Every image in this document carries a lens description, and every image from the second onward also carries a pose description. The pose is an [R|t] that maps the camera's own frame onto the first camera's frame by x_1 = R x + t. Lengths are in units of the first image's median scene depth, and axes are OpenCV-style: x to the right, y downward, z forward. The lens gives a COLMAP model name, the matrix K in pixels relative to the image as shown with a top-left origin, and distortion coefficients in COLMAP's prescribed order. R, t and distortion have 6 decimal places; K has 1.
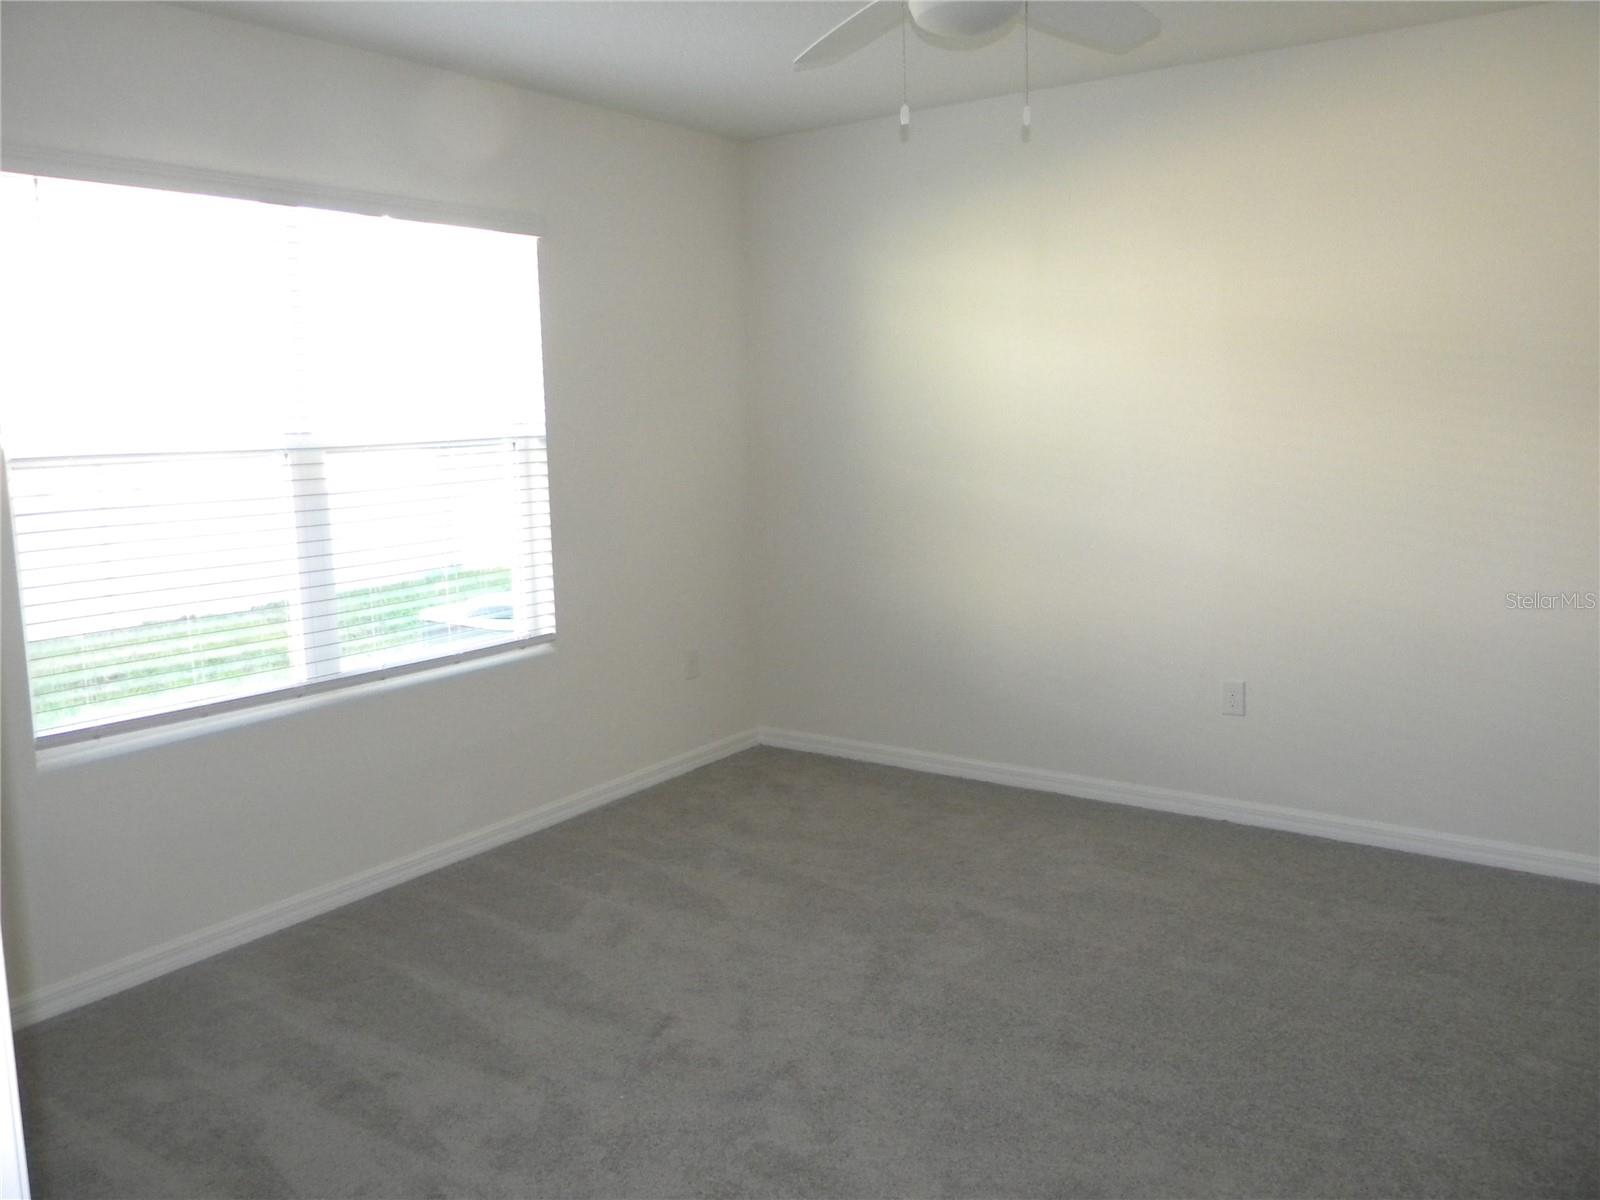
lens RADIAL K [[1299.7, 0, 798.2], [0, 1299.7, 589.4], [0, 0, 1]] dist [0.018986, -0.004918]
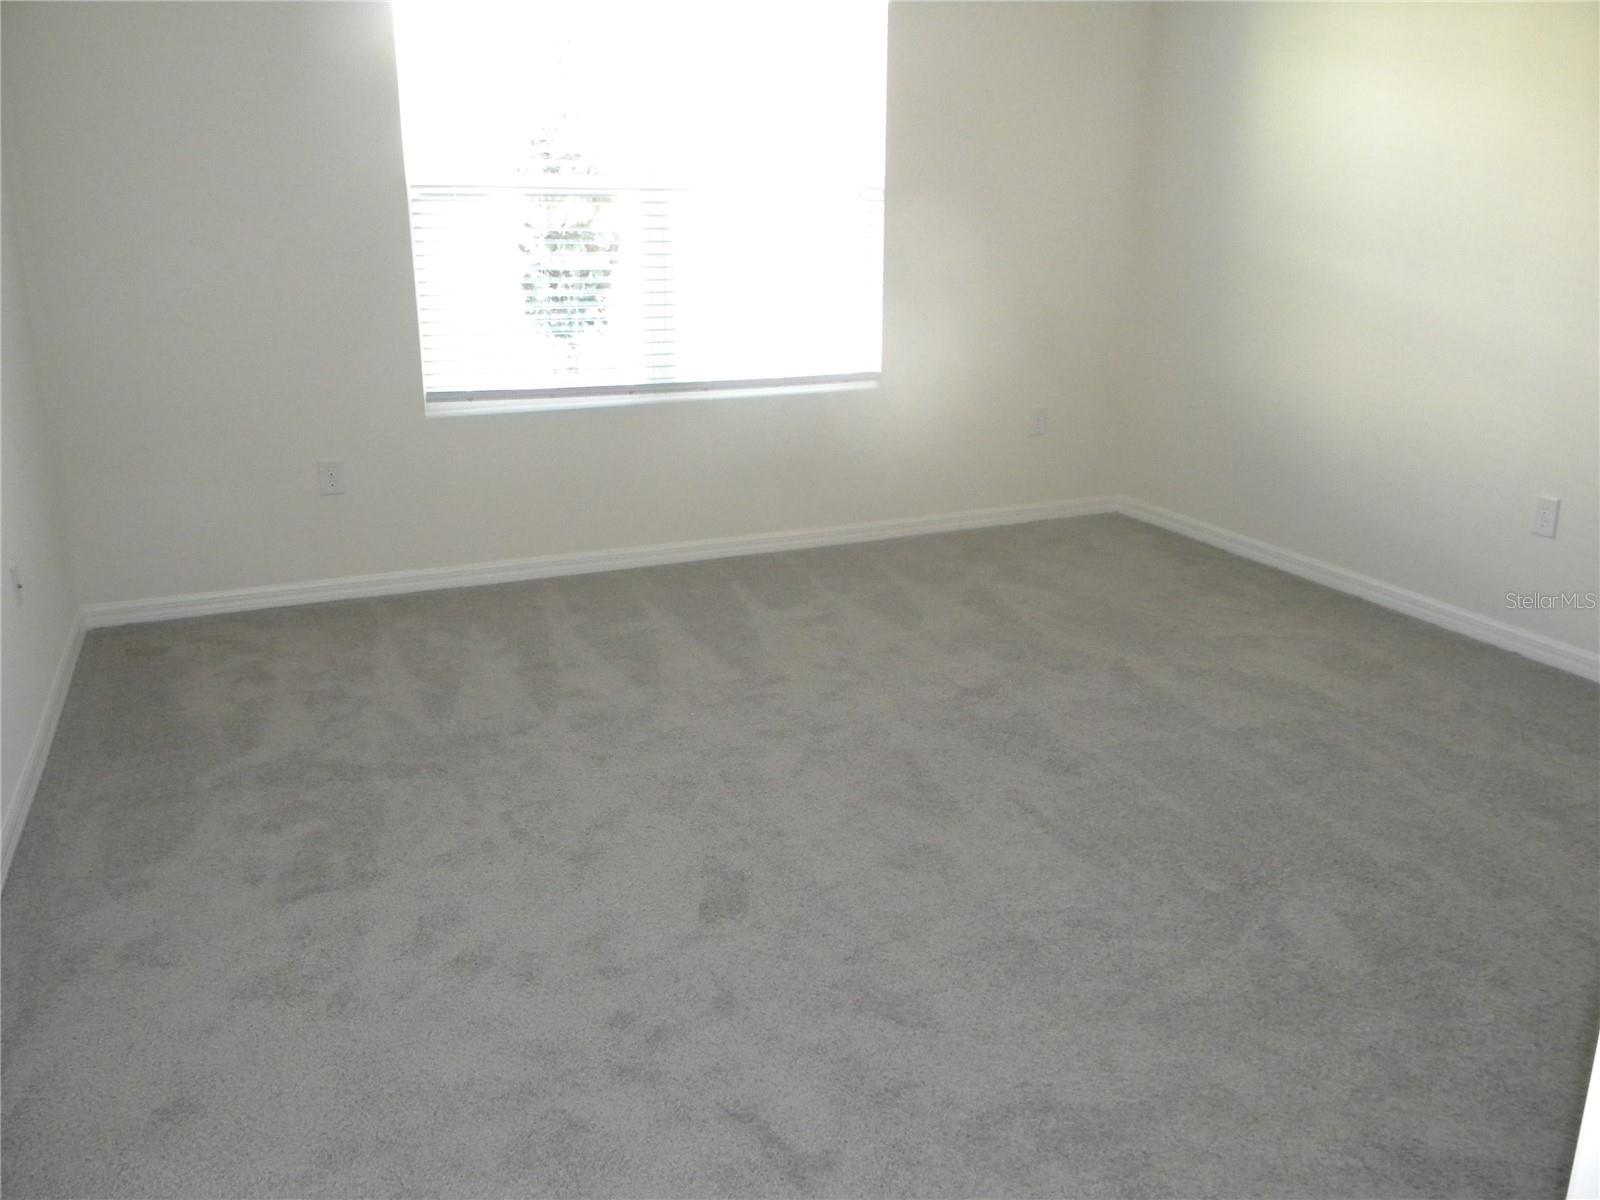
lens RADIAL K [[1299.7, 0, 798.2], [0, 1299.7, 589.4], [0, 0, 1]] dist [0.018986, -0.004918]
pose [[0.852052, 0.175826, -0.493045, 0.456772], [-0.094749, 0.978145, 0.185079, 0.021456], [0.514811, -0.110982, 0.850090, -0.010296]]
